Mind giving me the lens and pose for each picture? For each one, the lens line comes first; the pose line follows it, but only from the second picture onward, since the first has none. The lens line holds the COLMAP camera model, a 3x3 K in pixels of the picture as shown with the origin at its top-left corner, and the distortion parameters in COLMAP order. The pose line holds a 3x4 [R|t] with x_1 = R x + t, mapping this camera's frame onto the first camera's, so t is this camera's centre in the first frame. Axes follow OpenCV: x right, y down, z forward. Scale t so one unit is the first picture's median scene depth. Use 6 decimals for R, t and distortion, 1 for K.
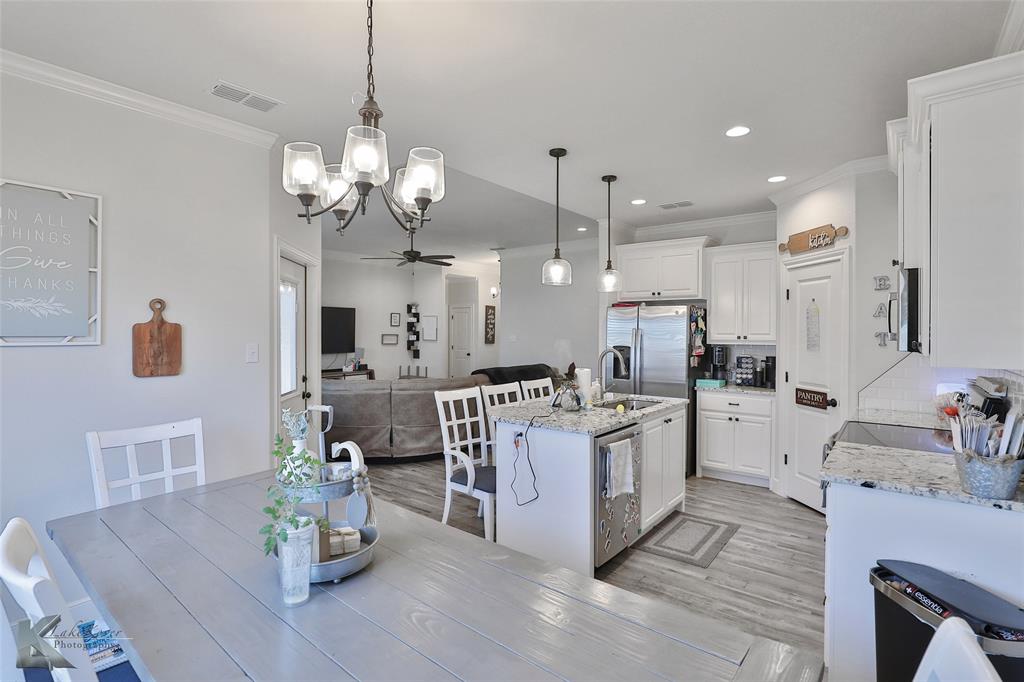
lens RADIAL K [[498.7, 0, 513.3], [0, 498.7, 334.9], [0, 0, 1]] dist [-0.010174, 0.004621]
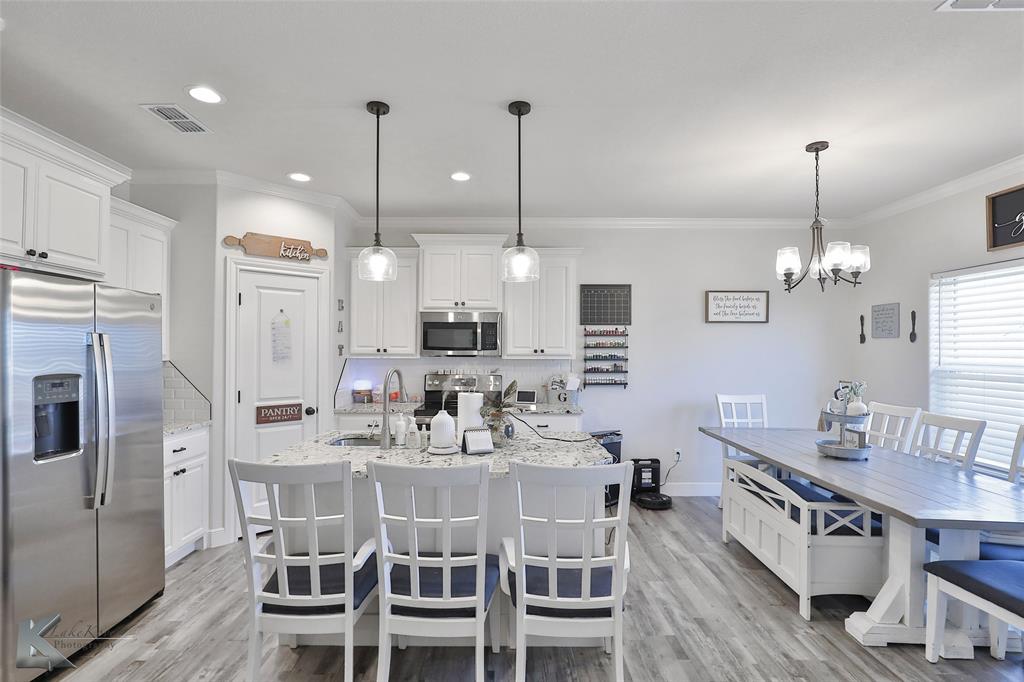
lens RADIAL K [[498.7, 0, 505.7], [0, 498.7, 344.7], [0, 0, 1]] dist [-0.010174, 0.004621]
pose [[-0.620271, 0.006179, 0.784363, -0.326191], [0.003347, 0.999981, -0.005232, 0.001705], [-0.784381, -0.000620, -0.620280, 0.974224]]
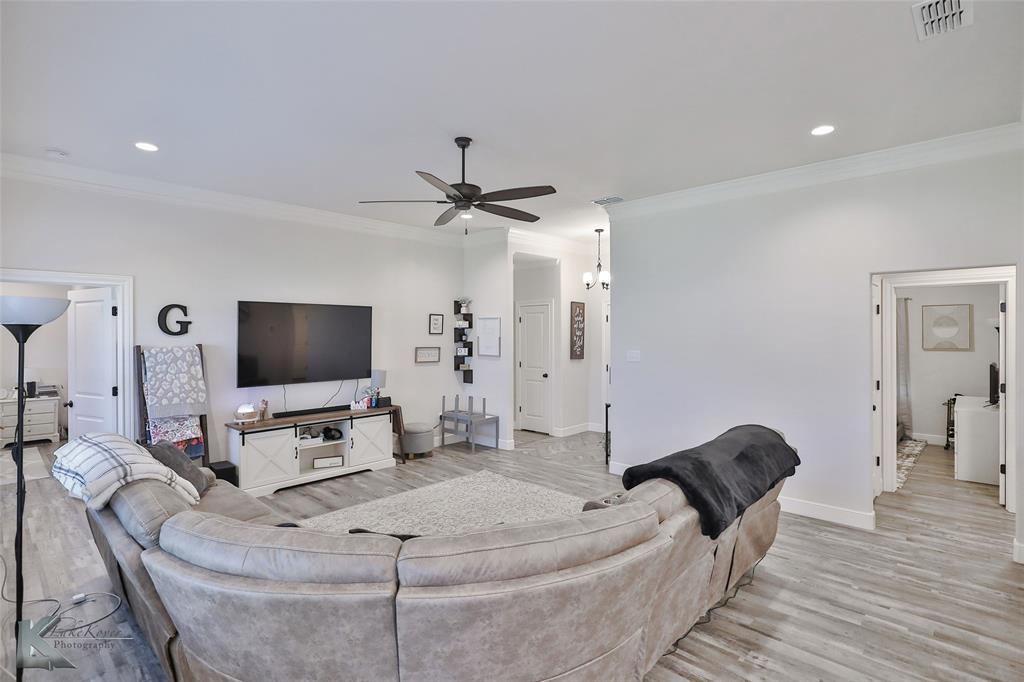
lens RADIAL K [[498.7, 0, 512.3], [0, 498.7, 335.4], [0, 0, 1]] dist [-0.010174, 0.004621]
pose [[0.995547, -0.004077, -0.094179, -0.153585], [0.003722, 0.999985, -0.003949, -0.026322], [0.094193, 0.003581, 0.995547, 0.723421]]
